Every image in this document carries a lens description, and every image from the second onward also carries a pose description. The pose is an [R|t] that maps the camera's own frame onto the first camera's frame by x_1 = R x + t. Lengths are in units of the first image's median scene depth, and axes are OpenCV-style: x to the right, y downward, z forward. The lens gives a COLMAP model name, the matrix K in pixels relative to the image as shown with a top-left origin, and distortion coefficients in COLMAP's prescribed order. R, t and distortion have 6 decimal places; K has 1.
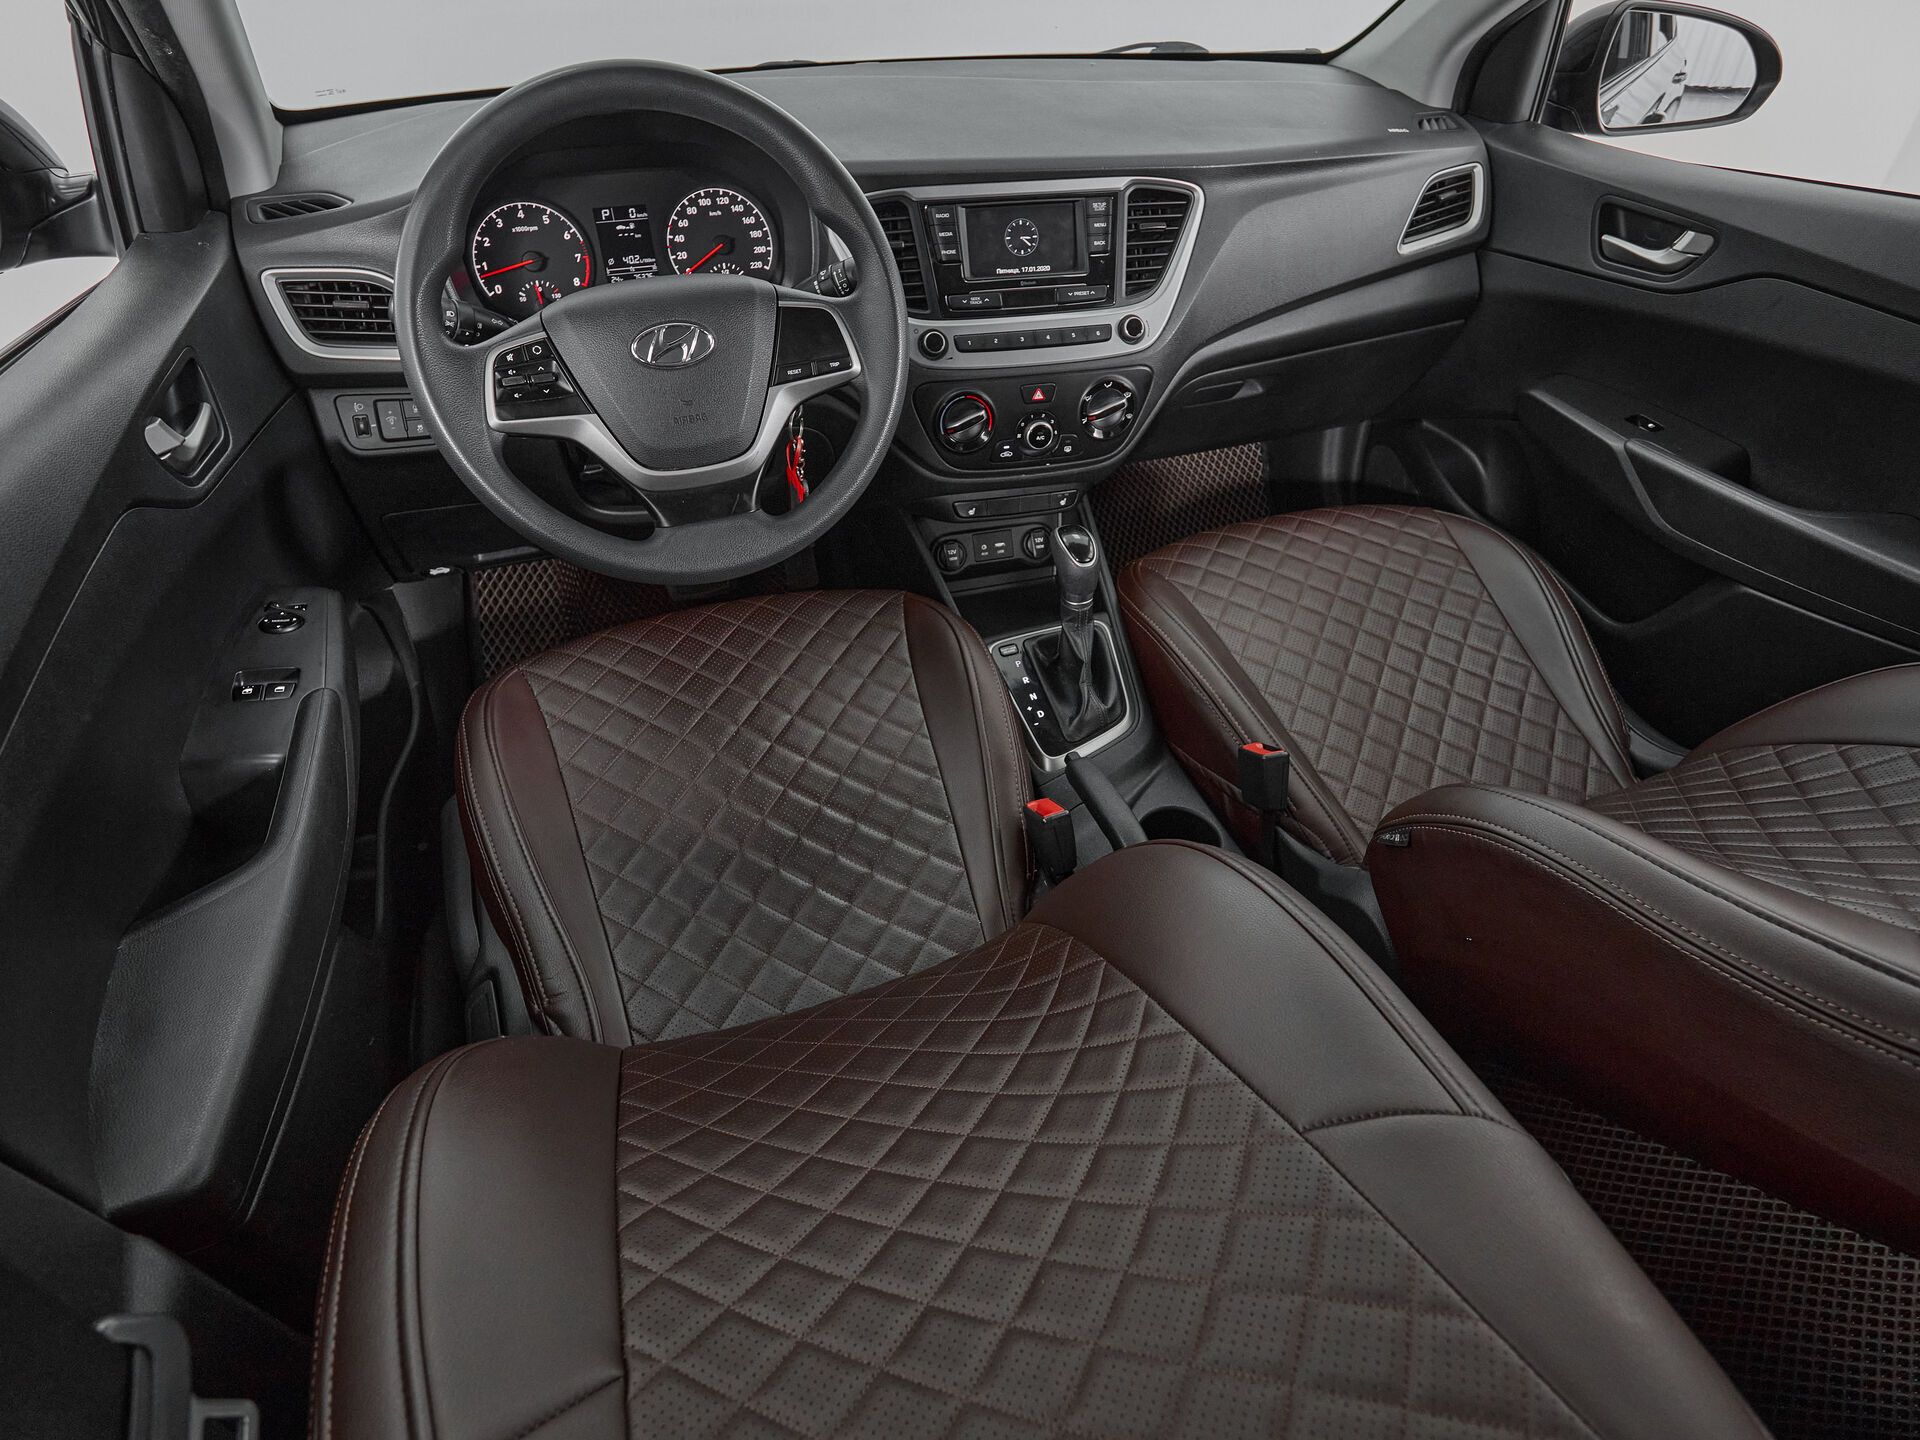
lens RADIAL K [[1071.9, 0, 960.0], [0, 1071.9, 720.0], [0, 0, 1]] dist [-0.000059, -0.000334]
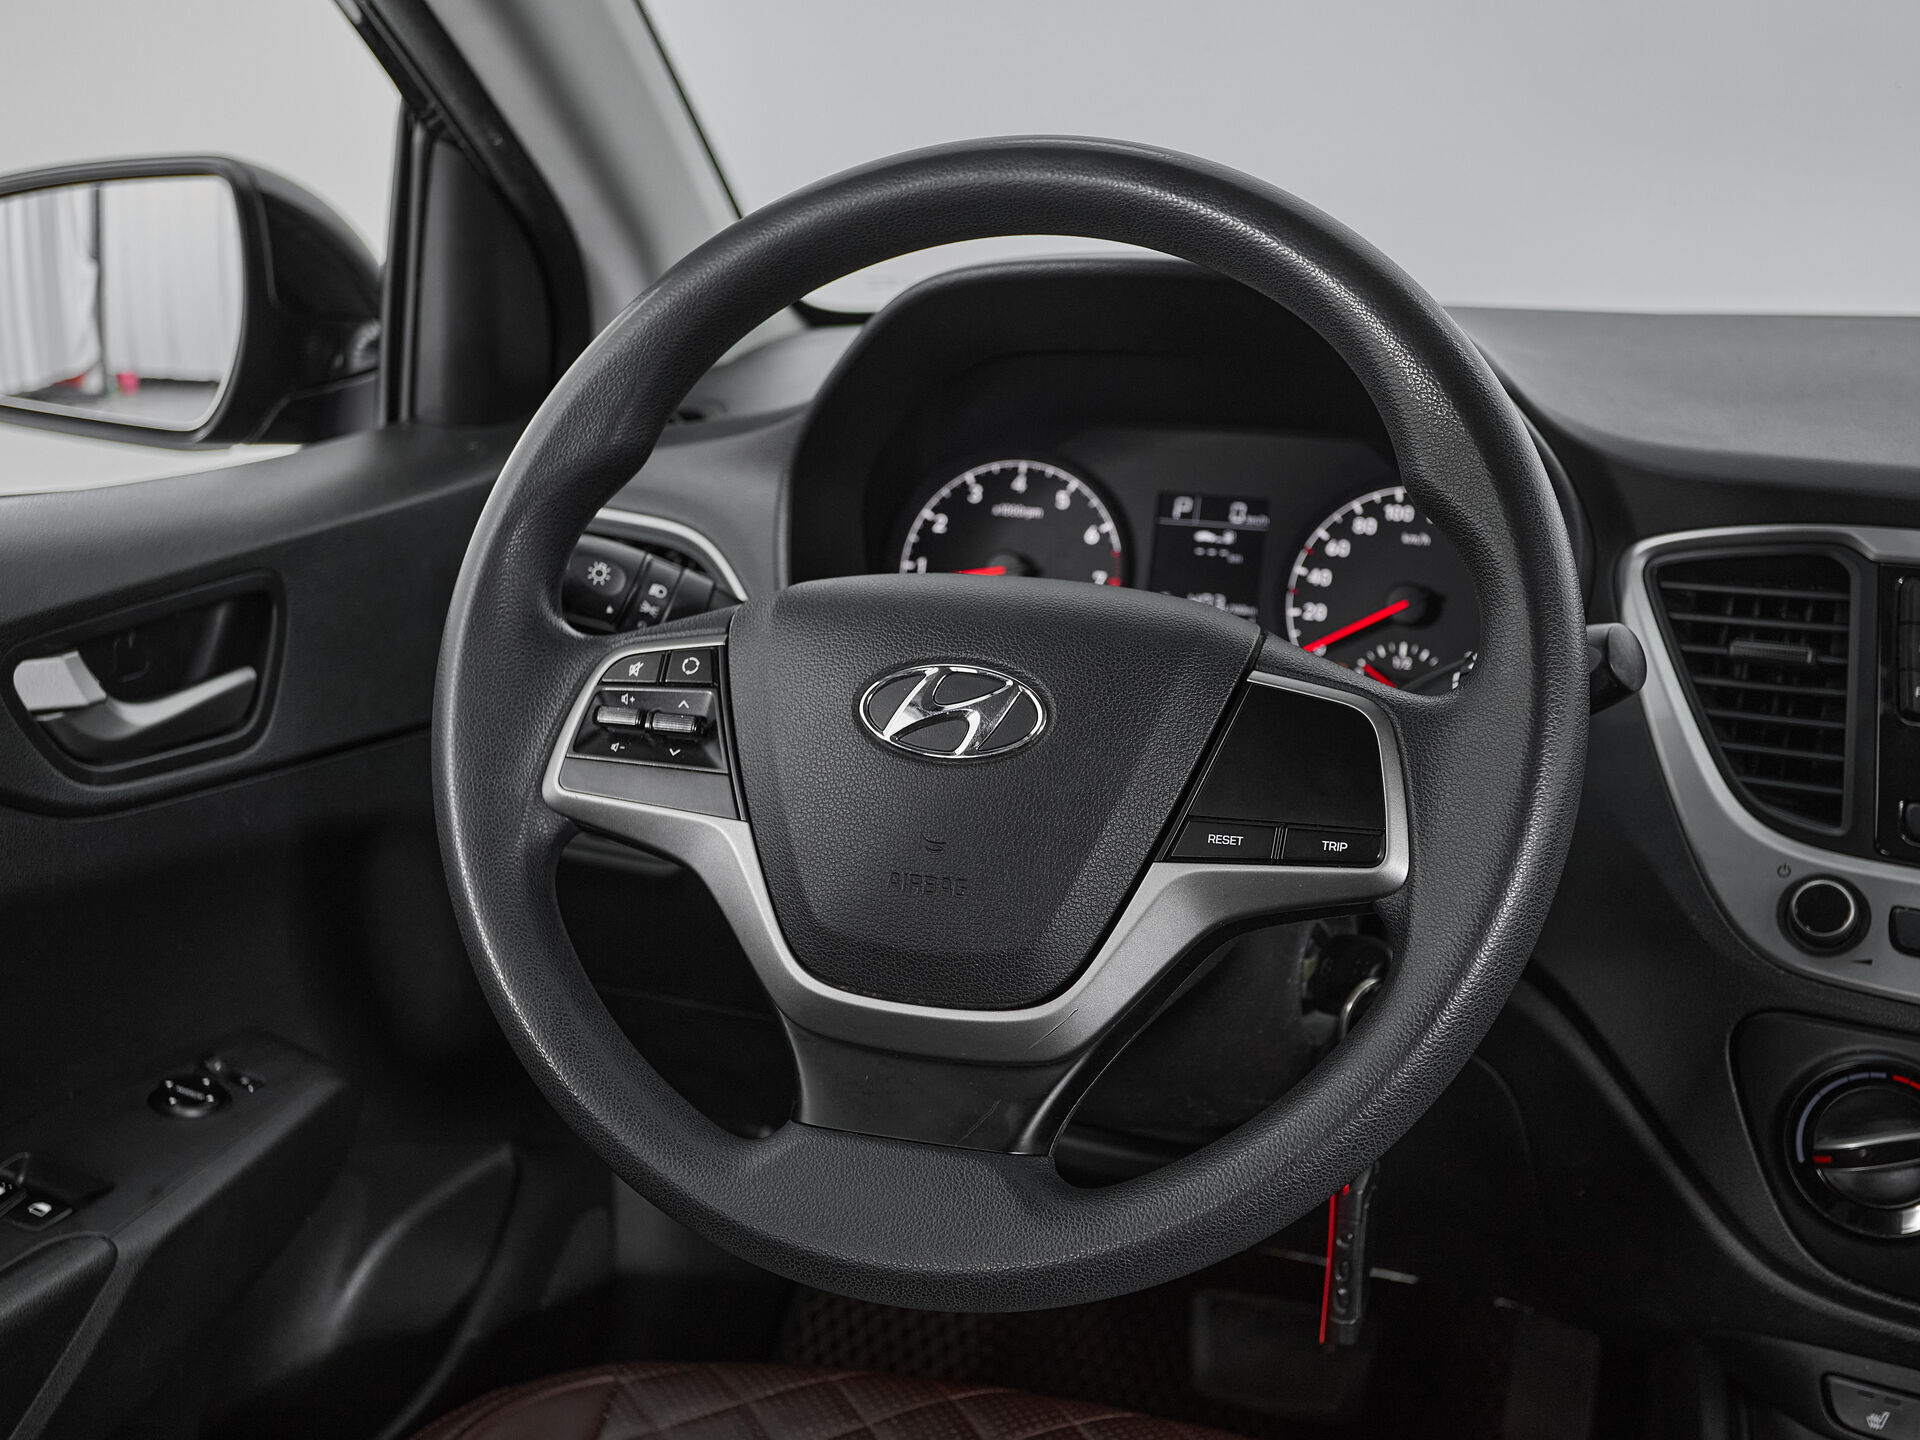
lens RADIAL K [[2224.4, 0, 951.5], [0, 2224.4, 726.9], [0, 0, 1]] dist [0.017543, 0.008745]
pose [[0.772517, 0.165167, -0.613138, 0.190812], [-0.405839, 0.871056, -0.276687, -0.079758], [0.488377, 0.462581, 0.739937, 0.273786]]
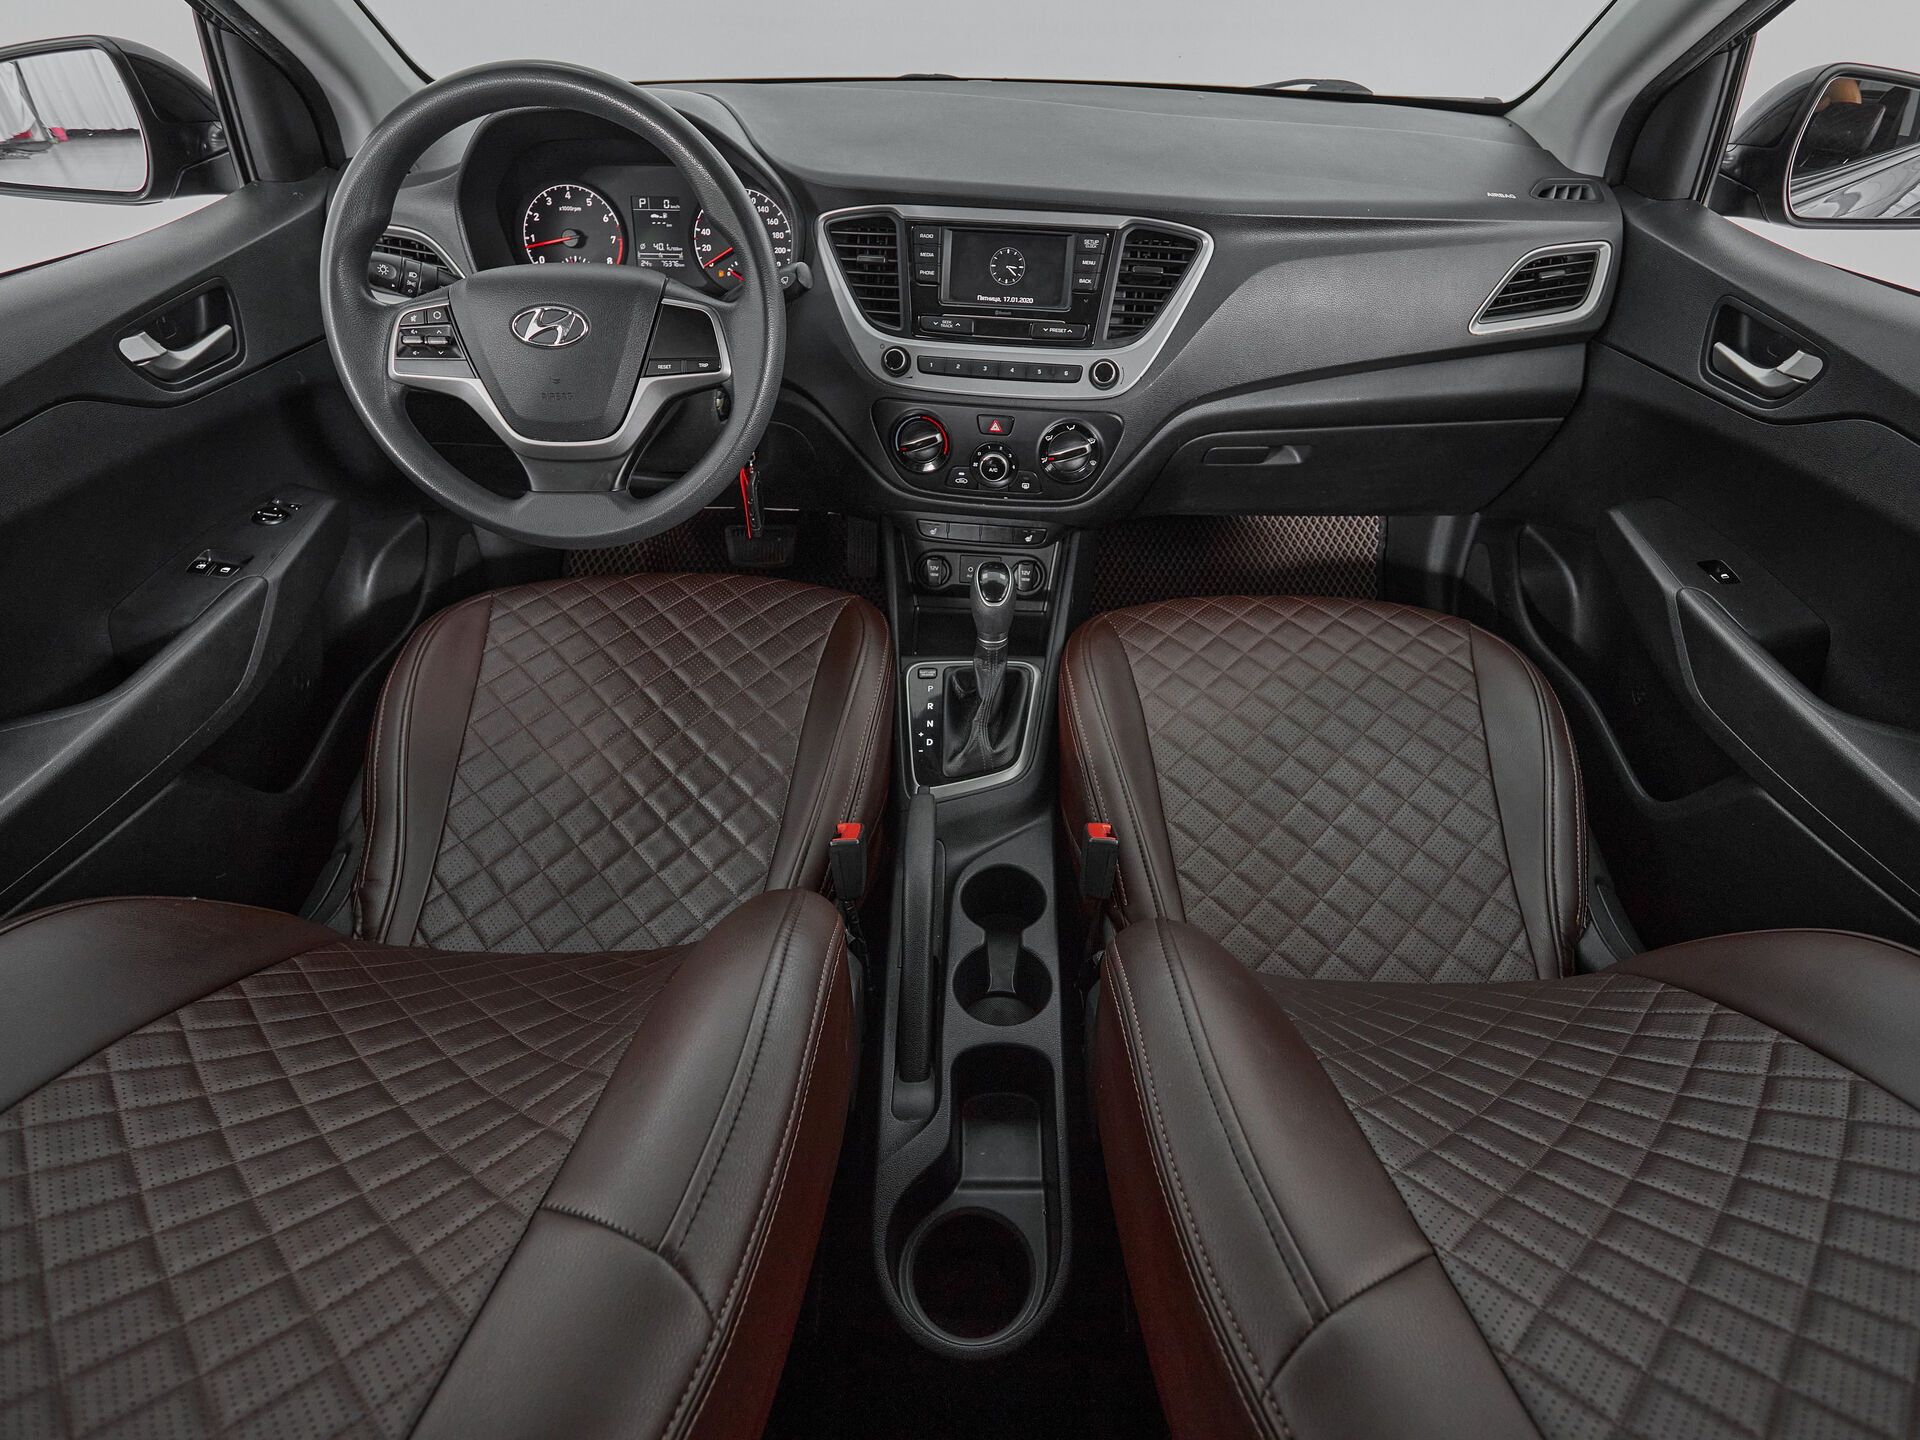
lens RADIAL K [[1021.6, 0, 981.4], [0, 1021.6, 722.2], [0, 0, 1]] dist [-0.002430, -0.000479]
pose [[0.939134, 0.226732, -0.258107, 0.367623], [-0.223742, 0.973773, 0.041309, -0.074819], [0.260704, 0.018955, 0.965233, 0.094915]]
